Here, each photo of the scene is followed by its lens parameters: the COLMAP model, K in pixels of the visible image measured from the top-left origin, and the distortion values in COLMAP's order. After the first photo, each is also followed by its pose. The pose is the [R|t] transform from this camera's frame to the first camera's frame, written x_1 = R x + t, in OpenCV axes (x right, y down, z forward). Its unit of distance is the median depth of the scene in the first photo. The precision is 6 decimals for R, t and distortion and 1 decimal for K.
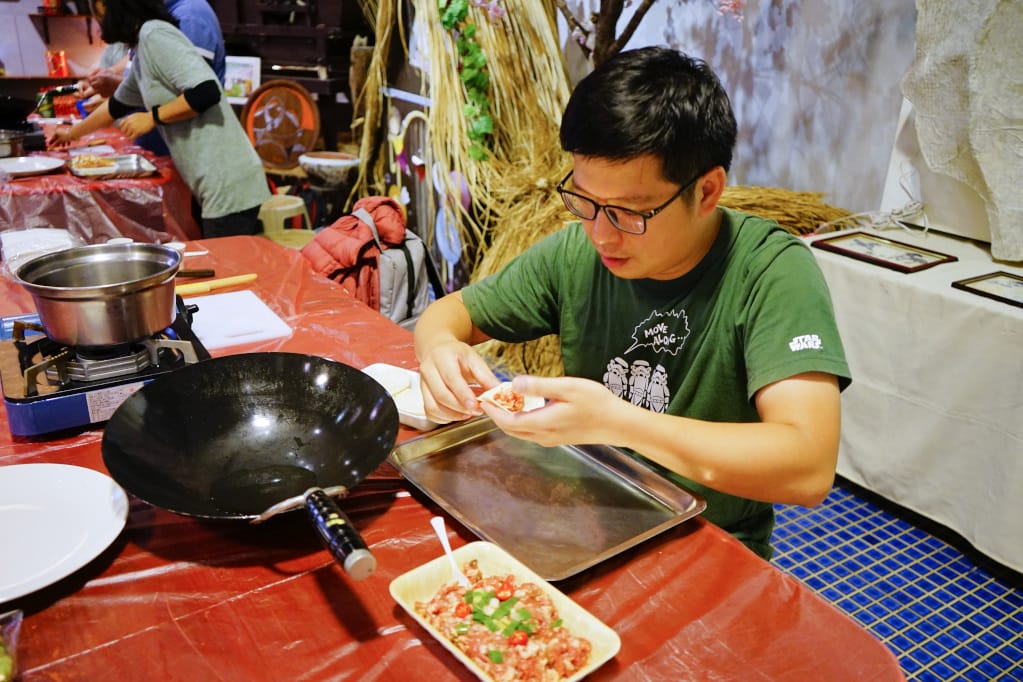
lens RADIAL K [[831.6, 0, 510.1], [0, 831.6, 346.5], [0, 0, 1]] dist [-0.008380, 0.009808]
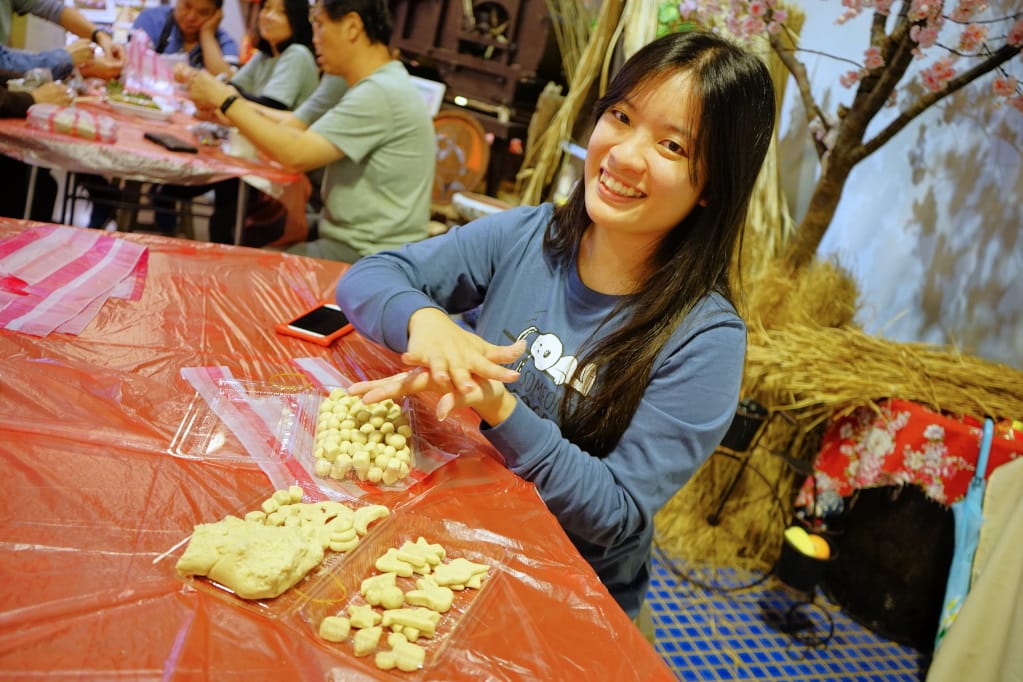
lens RADIAL K [[831.6, 0, 504.1], [0, 831.6, 344.8], [0, 0, 1]] dist [-0.008380, 0.009808]
pose [[0.953880, 0.259147, -0.151515, -0.027353], [-0.271558, 0.960046, -0.067591, -0.029426], [0.127946, 0.105619, 0.986141, 0.161885]]
